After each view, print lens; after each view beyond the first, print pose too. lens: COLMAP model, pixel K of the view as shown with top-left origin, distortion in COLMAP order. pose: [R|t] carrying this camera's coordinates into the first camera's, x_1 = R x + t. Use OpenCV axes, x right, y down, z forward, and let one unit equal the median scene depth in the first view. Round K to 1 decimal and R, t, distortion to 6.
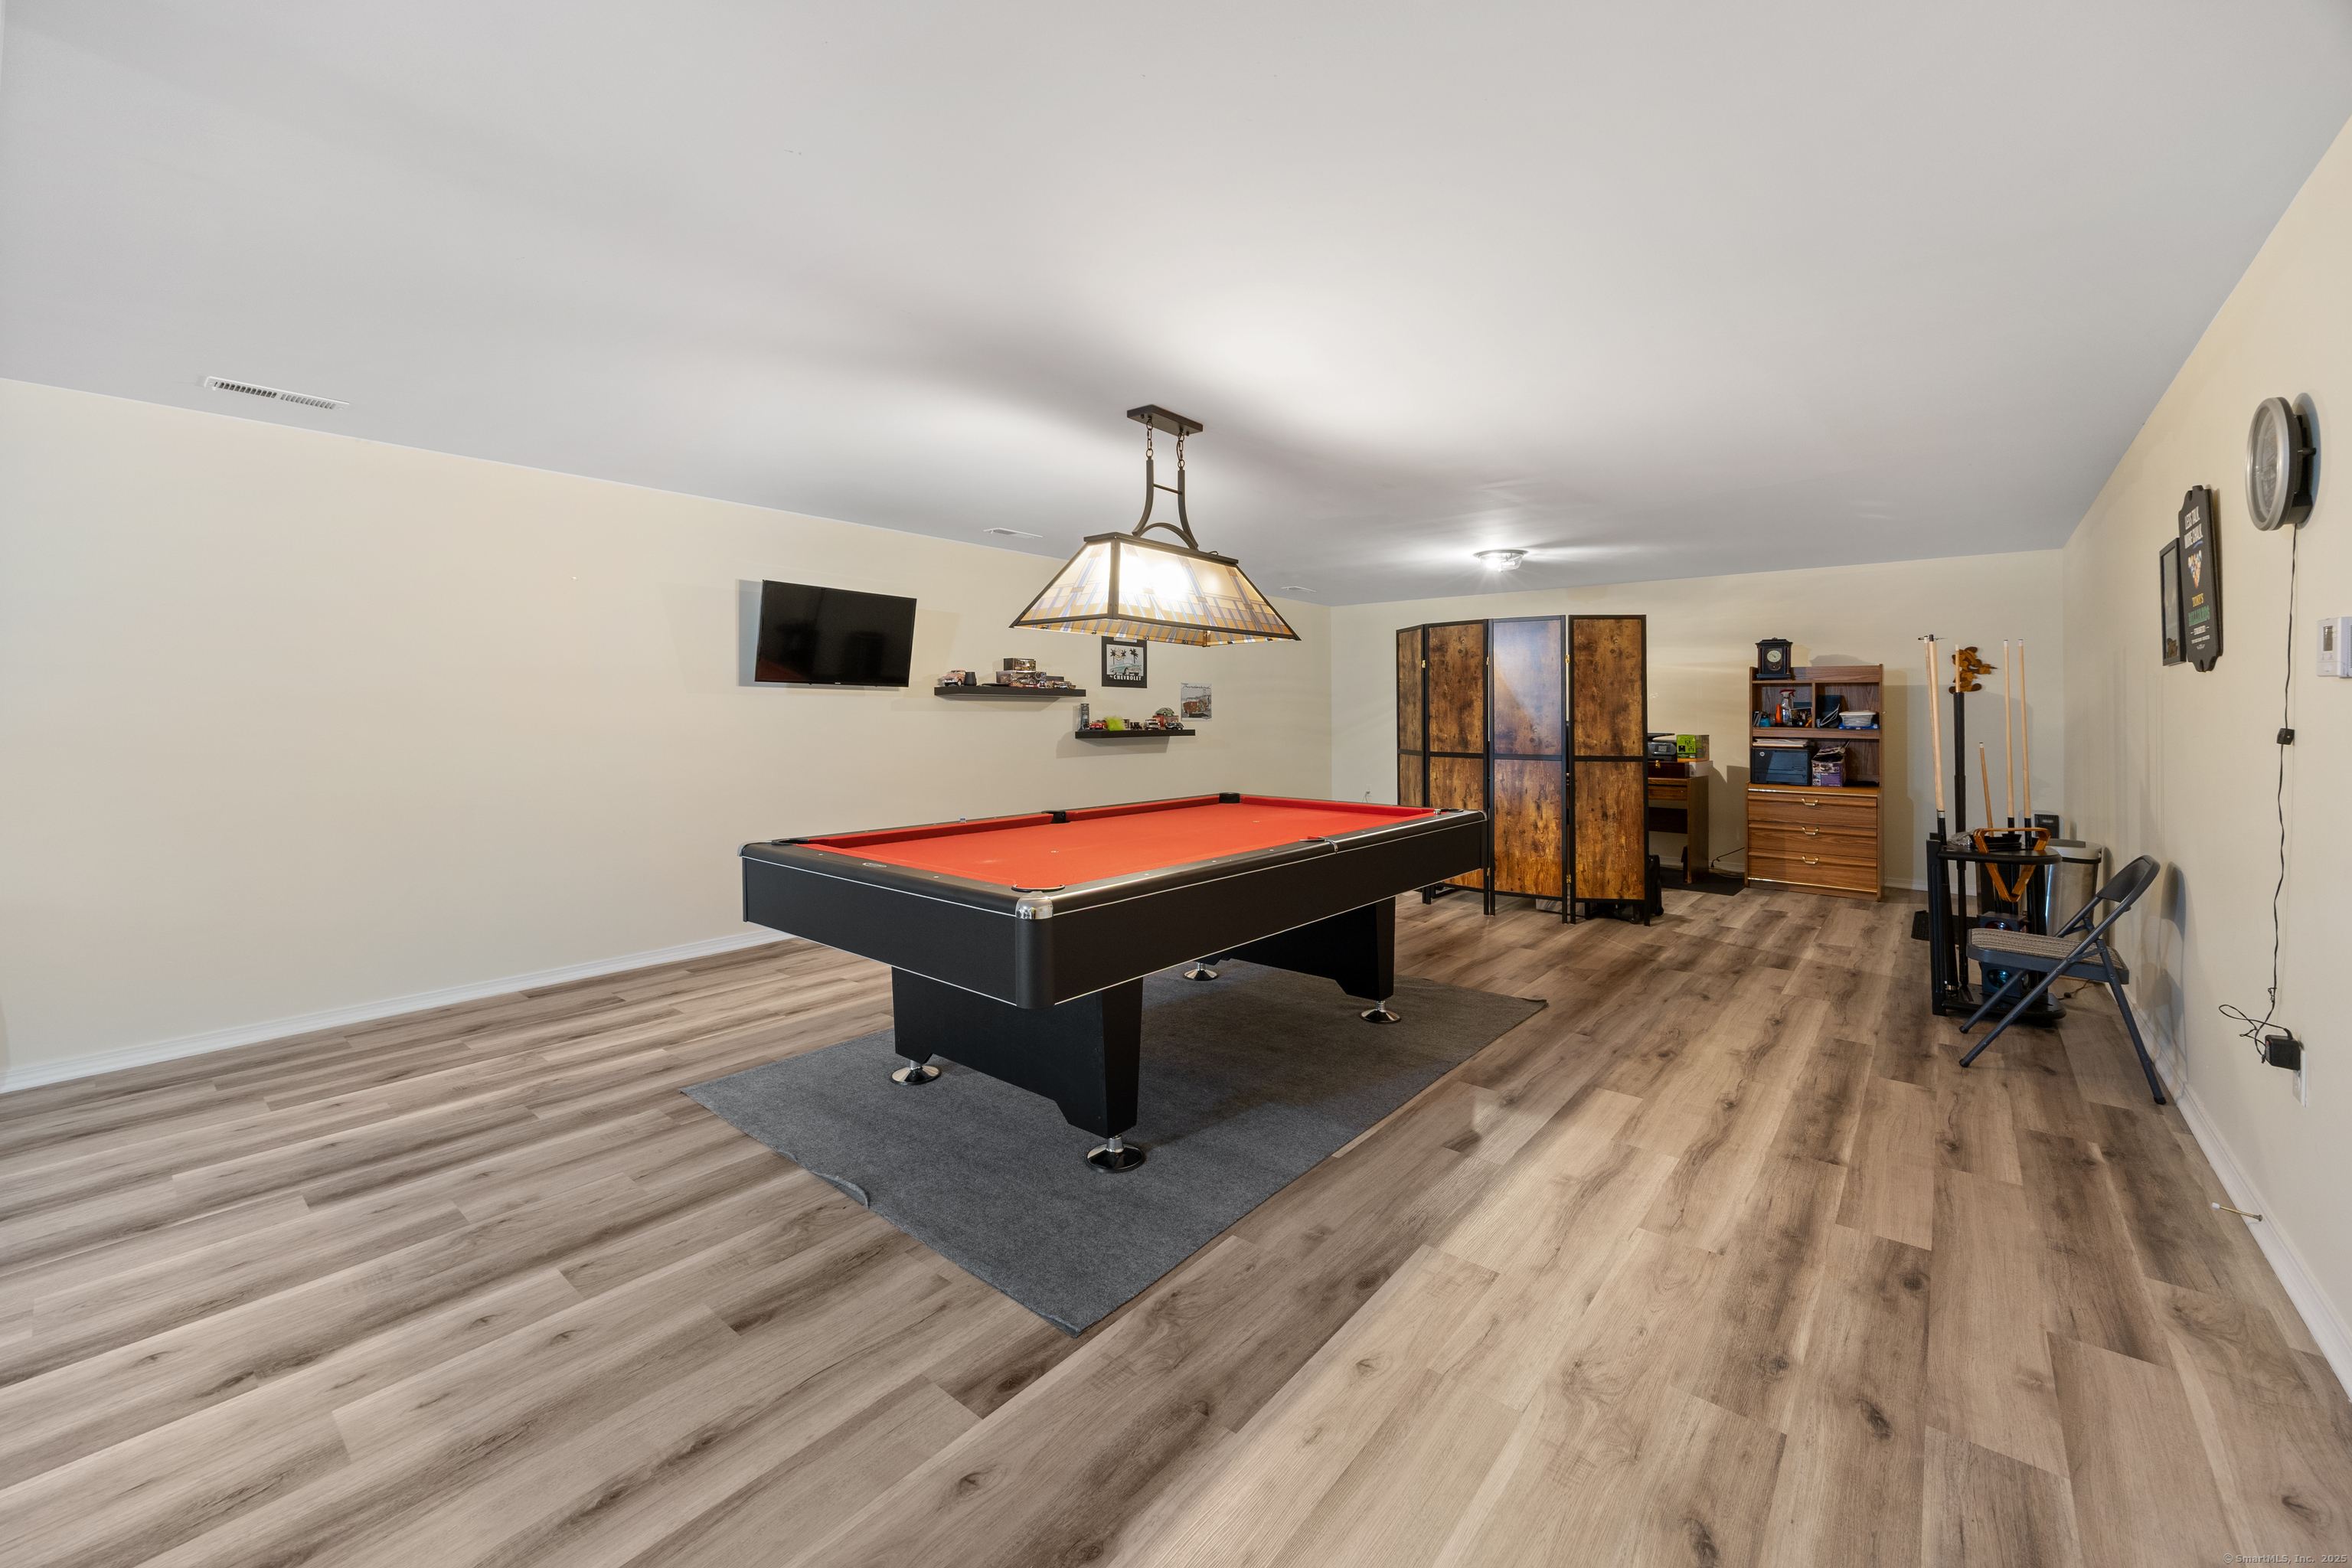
lens RADIAL K [[924.6, 0, 1172.9], [0, 924.6, 711.9], [0, 0, 1]] dist [-0.001720, 0.000219]
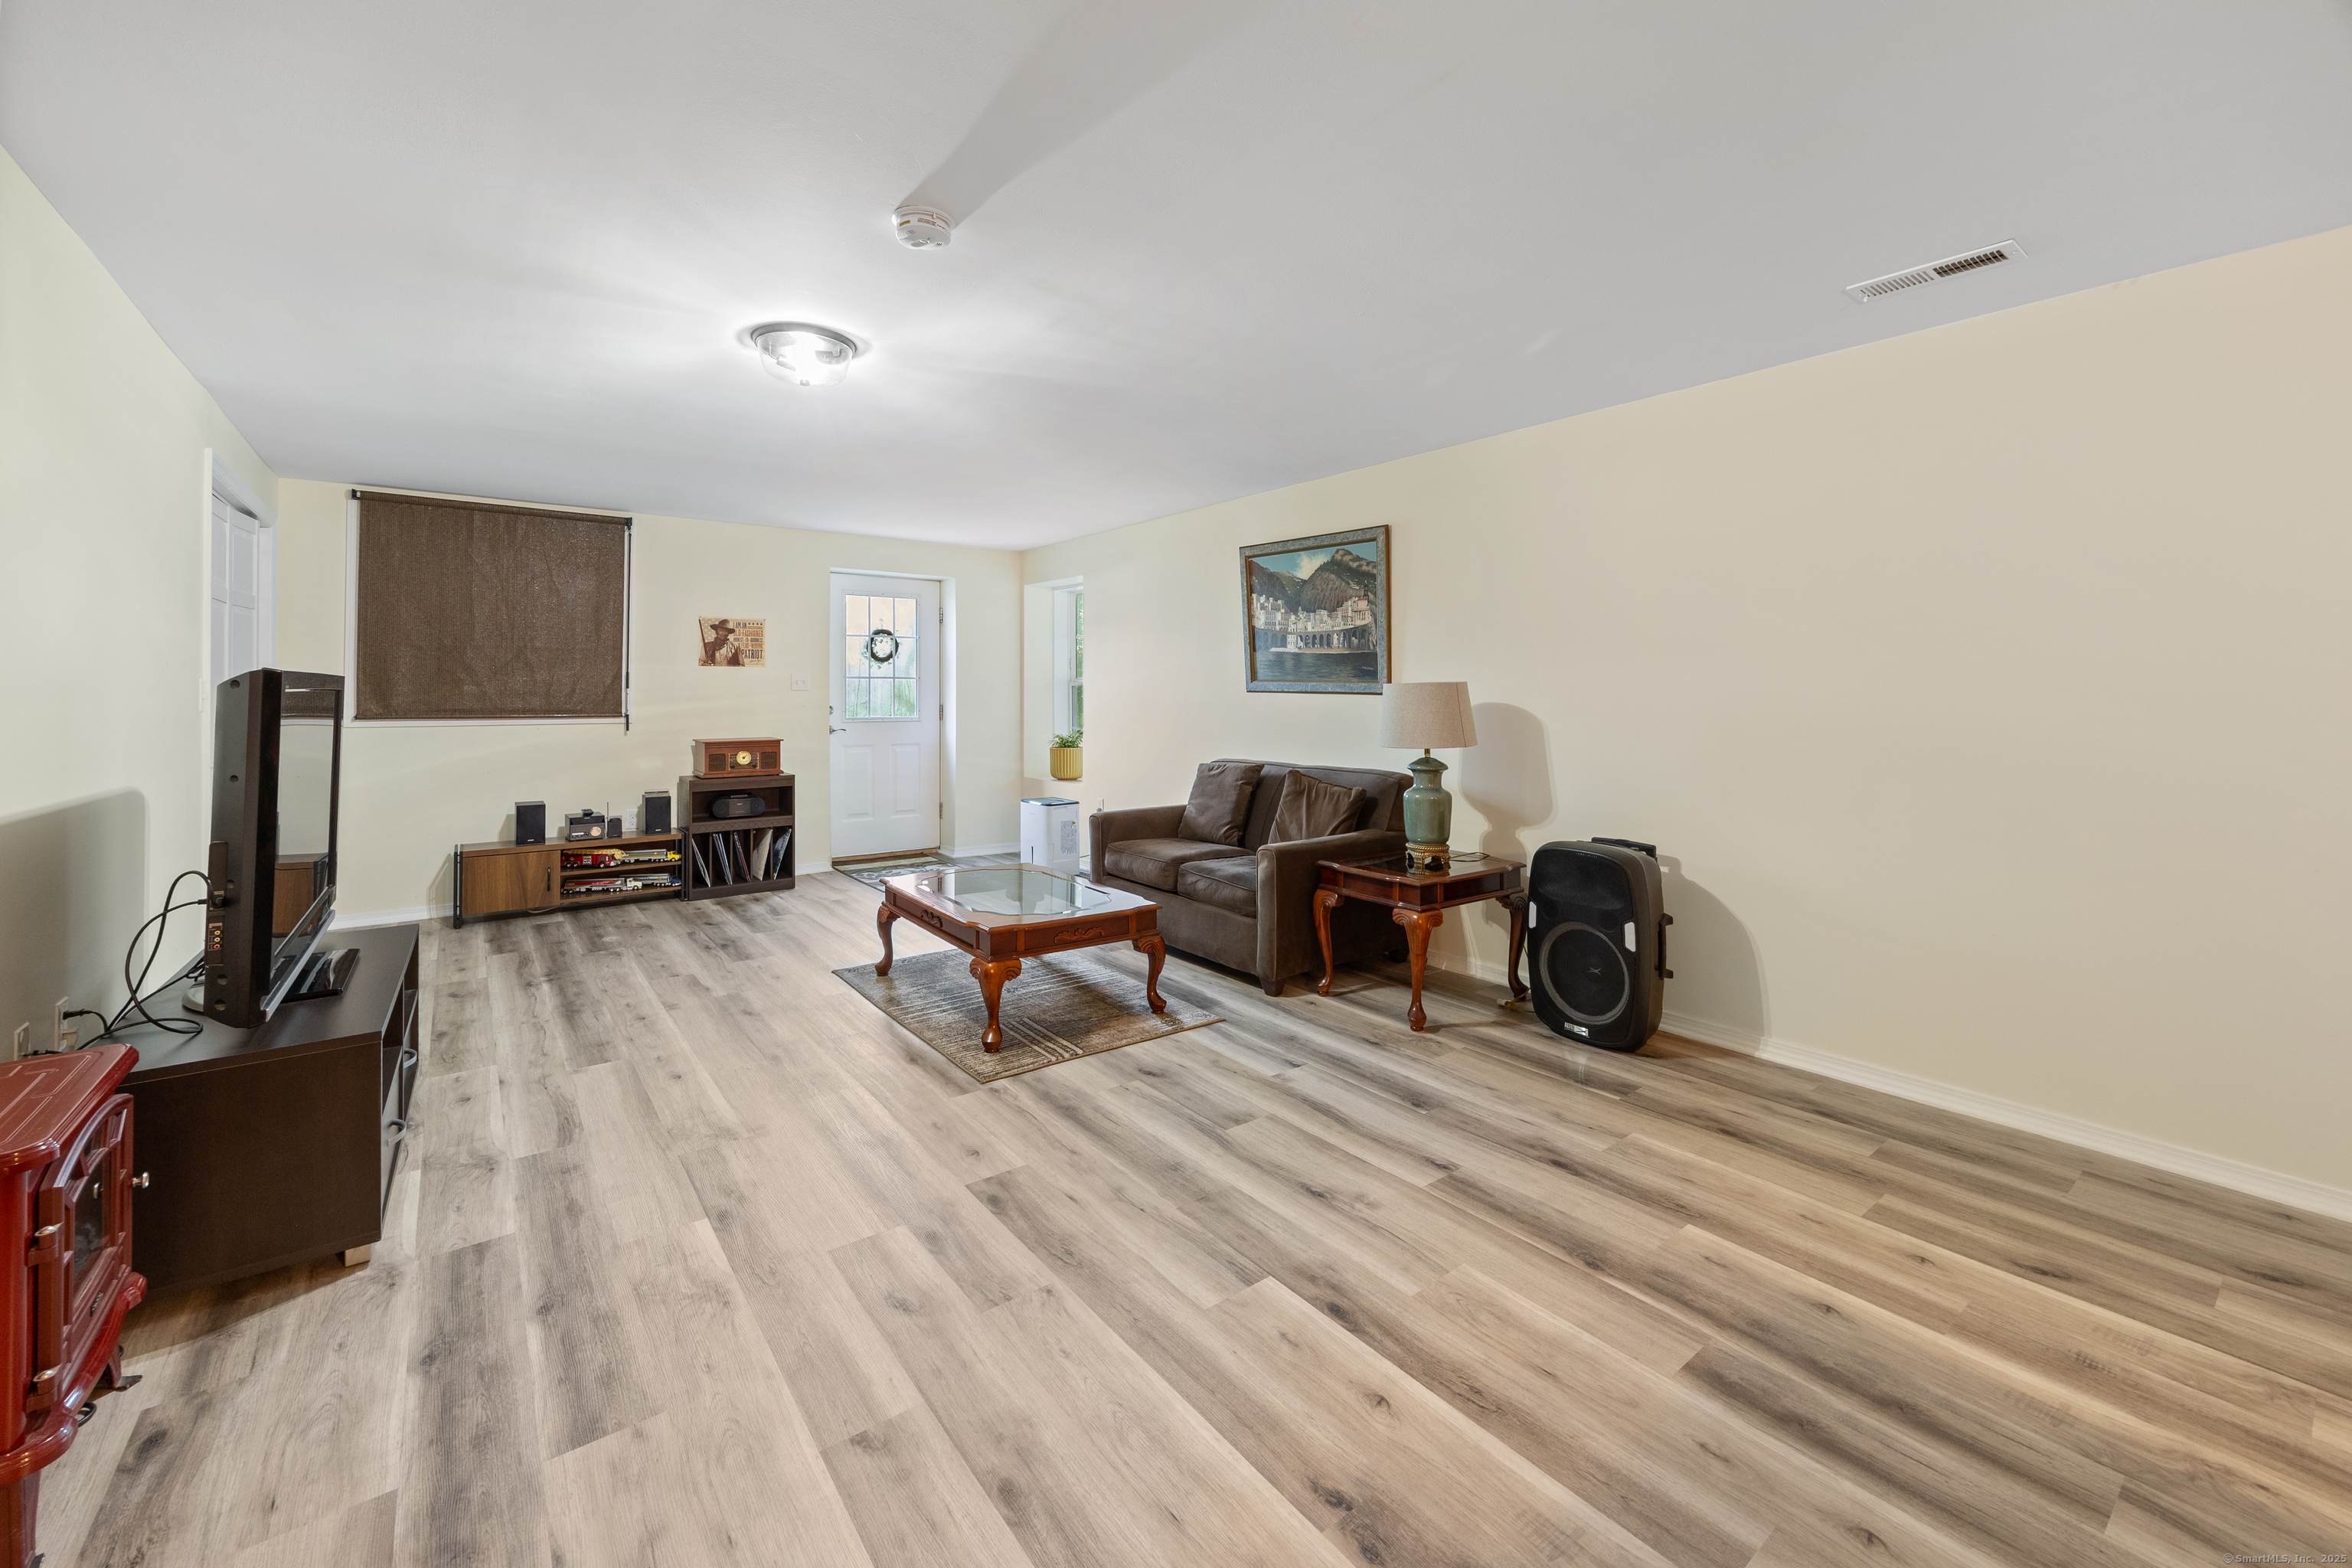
lens RADIAL K [[924.6, 0, 1172.9], [0, 924.6, 711.9], [0, 0, 1]] dist [-0.001720, 0.000219]
pose [[-0.215751, 0.012780, -0.976365, -0.125845], [-0.003725, 0.999896, 0.013911, 0.004229], [0.976441, 0.006638, -0.215681, 0.701158]]
